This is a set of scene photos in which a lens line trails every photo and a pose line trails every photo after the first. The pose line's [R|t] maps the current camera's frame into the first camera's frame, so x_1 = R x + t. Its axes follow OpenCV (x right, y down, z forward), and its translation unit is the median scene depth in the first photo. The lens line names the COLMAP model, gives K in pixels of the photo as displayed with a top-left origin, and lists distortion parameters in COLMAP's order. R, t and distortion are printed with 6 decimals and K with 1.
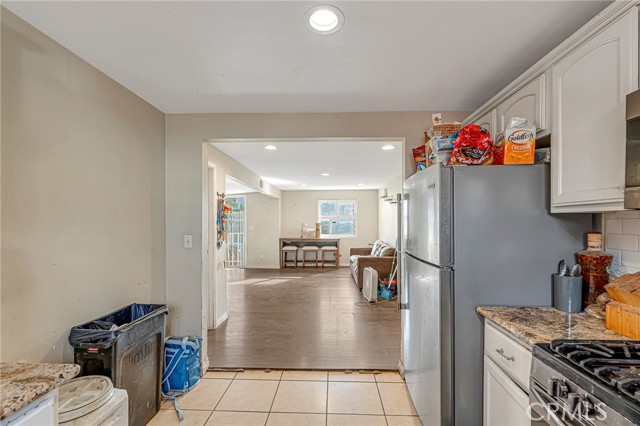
lens RADIAL K [[282.2, 0, 322.8], [0, 282.2, 211.4], [0, 0, 1]] dist [-0.000841, -0.000027]
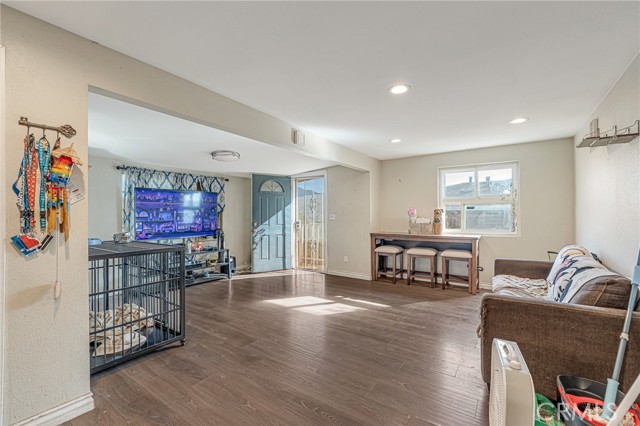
lens RADIAL K [[282.2, 0, 322.8], [0, 282.2, 211.4], [0, 0, 1]] dist [-0.000841, -0.000027]
pose [[0.846249, -0.008039, -0.532728, 0.094396], [0.021273, 0.999599, 0.018709, 0.030690], [0.532363, -0.027165, 0.846080, 0.392129]]
